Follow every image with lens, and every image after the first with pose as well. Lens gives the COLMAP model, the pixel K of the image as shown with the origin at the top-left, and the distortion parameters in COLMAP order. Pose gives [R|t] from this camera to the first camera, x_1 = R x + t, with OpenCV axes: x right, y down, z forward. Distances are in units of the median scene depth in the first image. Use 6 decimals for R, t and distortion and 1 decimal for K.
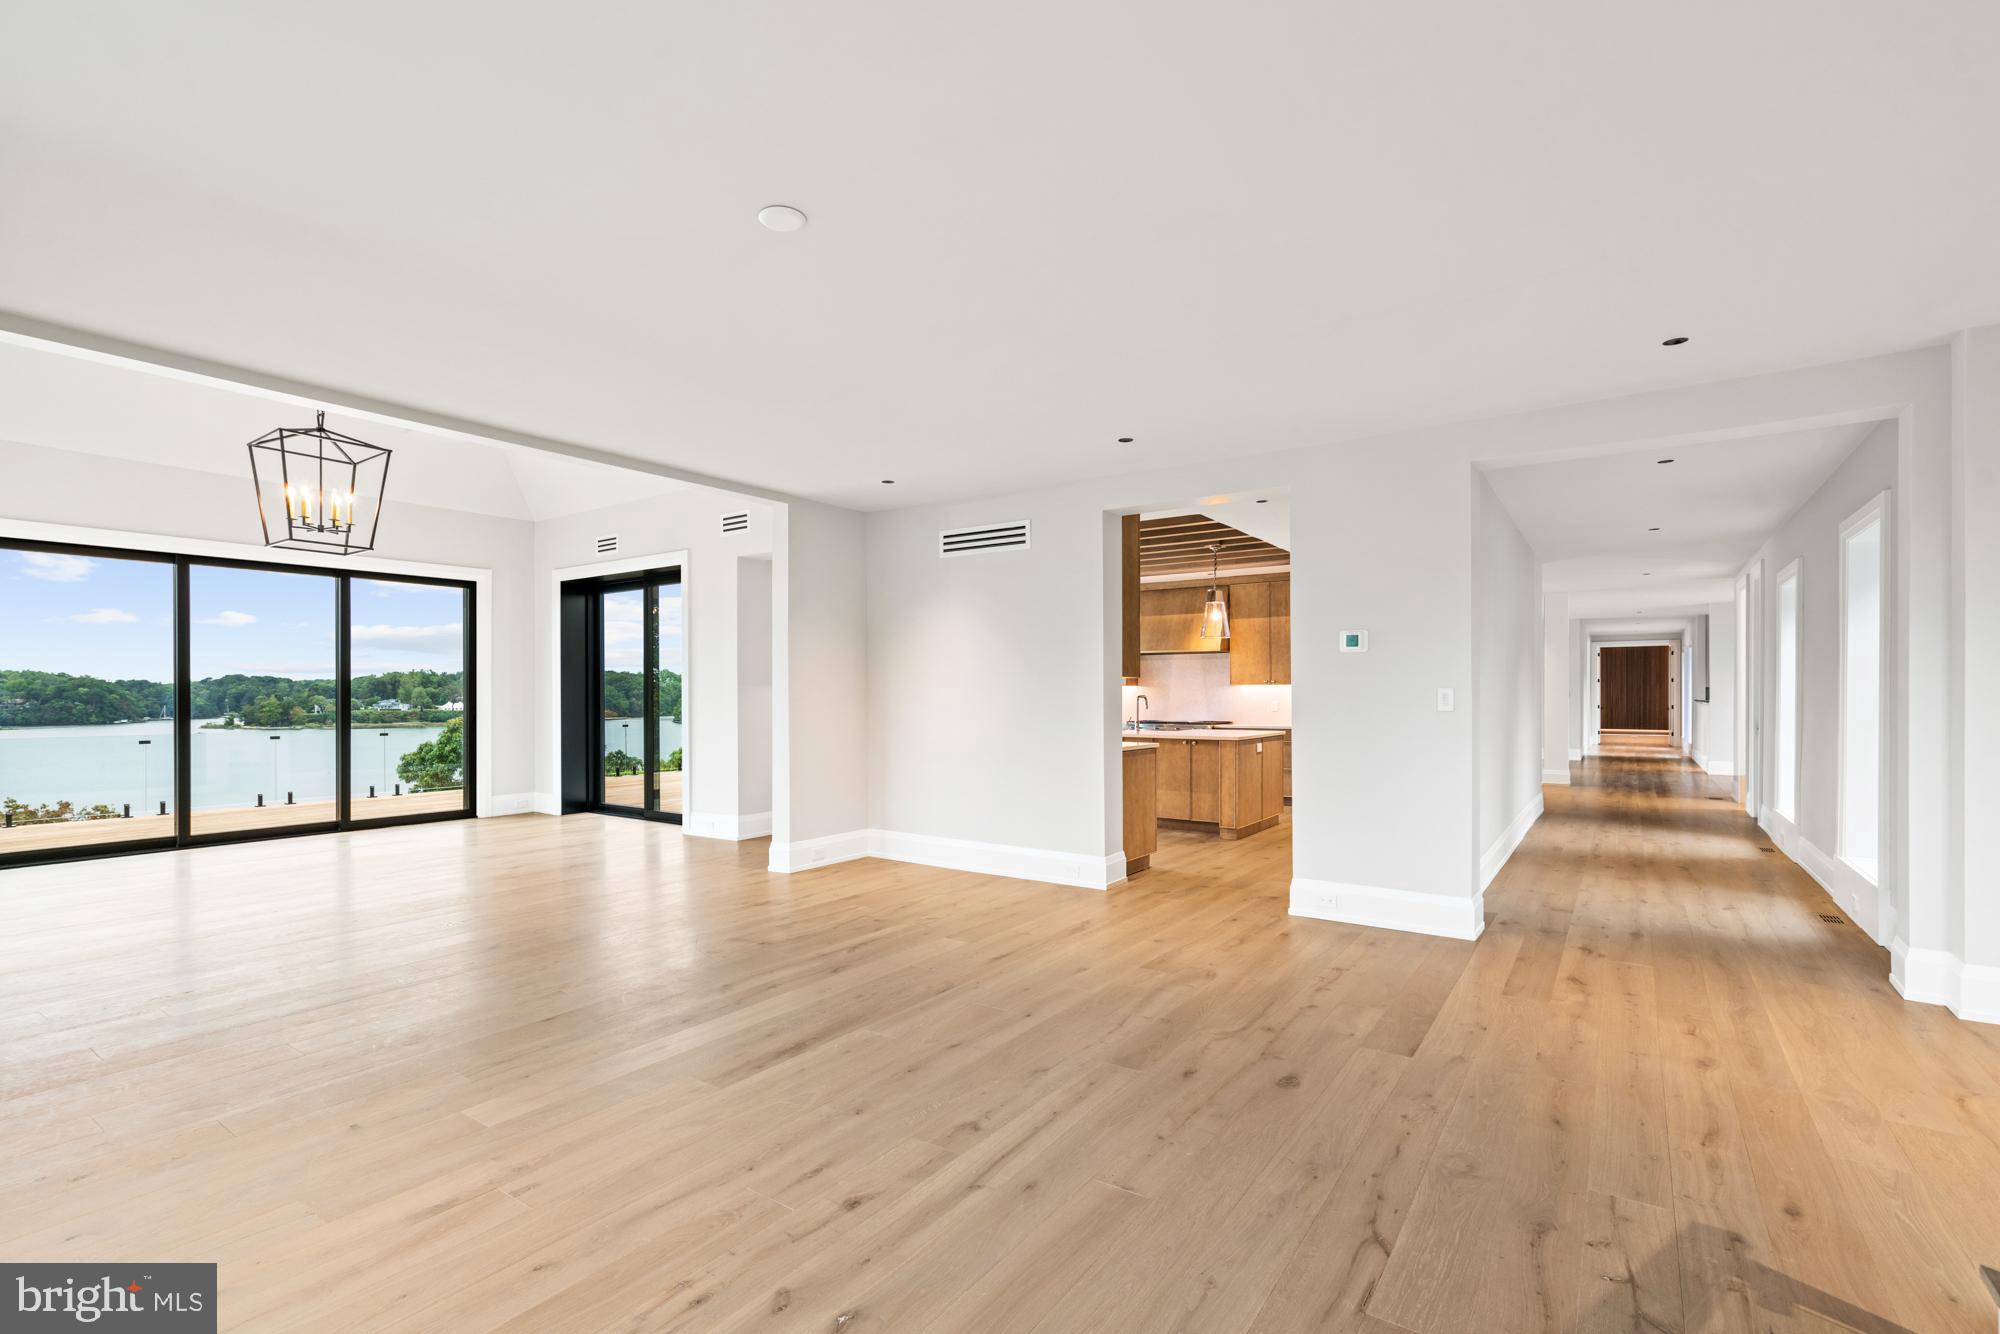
lens RADIAL K [[907.2, 0, 995.2], [0, 907.2, 694.2], [0, 0, 1]] dist [-0.001099, 0.000566]
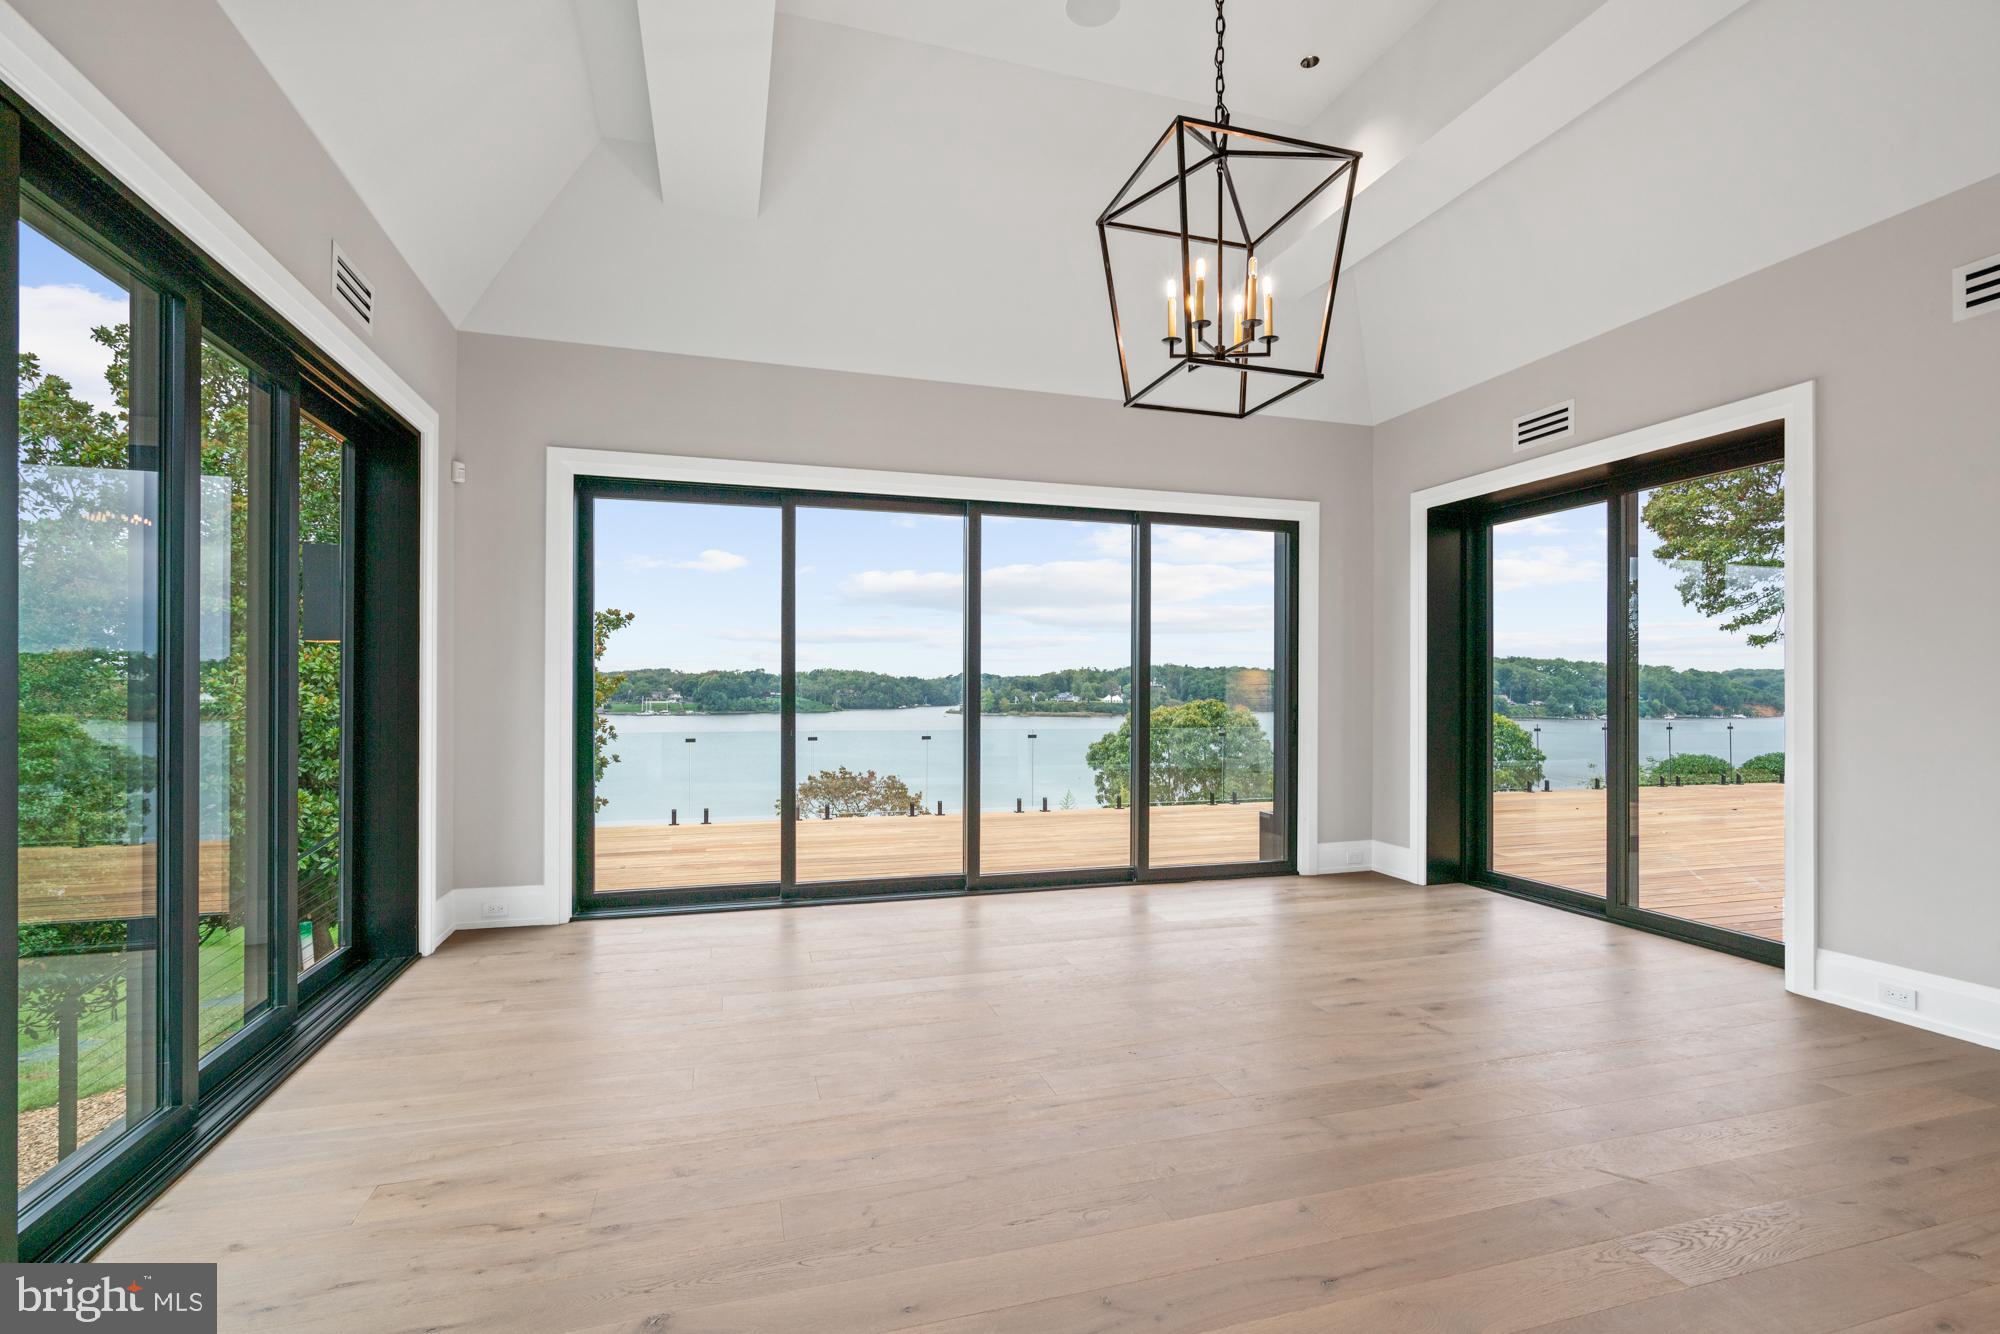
lens RADIAL K [[908.1, 0, 992.5], [0, 908.1, 681.9], [0, 0, 1]] dist [-0.000086, 0.000140]
pose [[0.784726, 0.001030, -0.619842, -0.329766], [-0.006314, 0.999960, -0.006331, -0.000022], [0.619810, 0.008882, 0.784701, 0.331591]]
